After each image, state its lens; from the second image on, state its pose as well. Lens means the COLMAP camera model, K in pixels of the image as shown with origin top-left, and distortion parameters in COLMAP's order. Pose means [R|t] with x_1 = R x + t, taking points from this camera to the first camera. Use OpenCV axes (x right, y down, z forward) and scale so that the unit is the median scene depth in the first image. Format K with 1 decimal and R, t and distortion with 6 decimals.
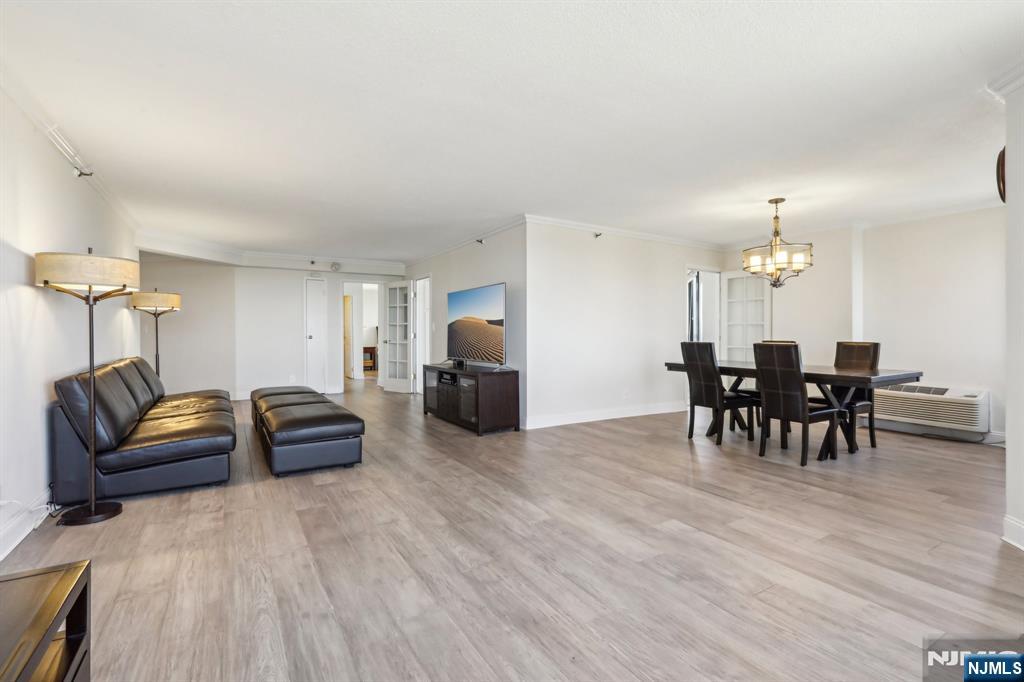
lens RADIAL K [[472.2, 0, 521.8], [0, 472.2, 358.4], [0, 0, 1]] dist [0.000462, 0.002512]
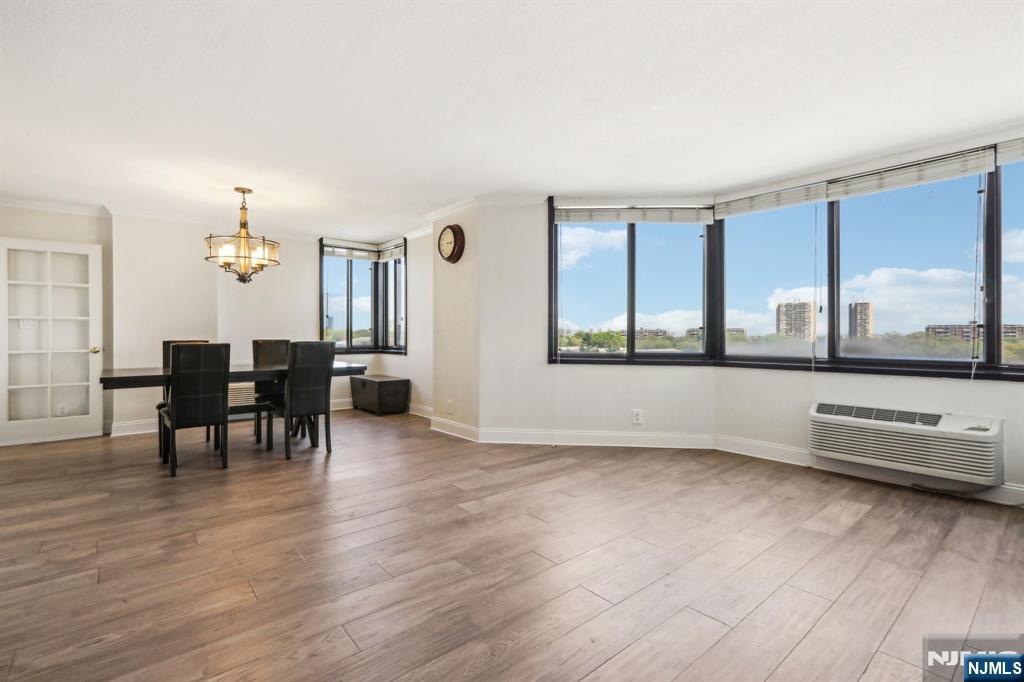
lens RADIAL K [[472.2, 0, 511.3], [0, 472.2, 334.7], [0, 0, 1]] dist [0.000462, 0.002512]
pose [[-0.127572, -0.006591, 0.991807, -0.673586], [0.053752, 0.998462, 0.013549, -0.046714], [-0.990372, 0.055040, -0.127022, 0.891294]]
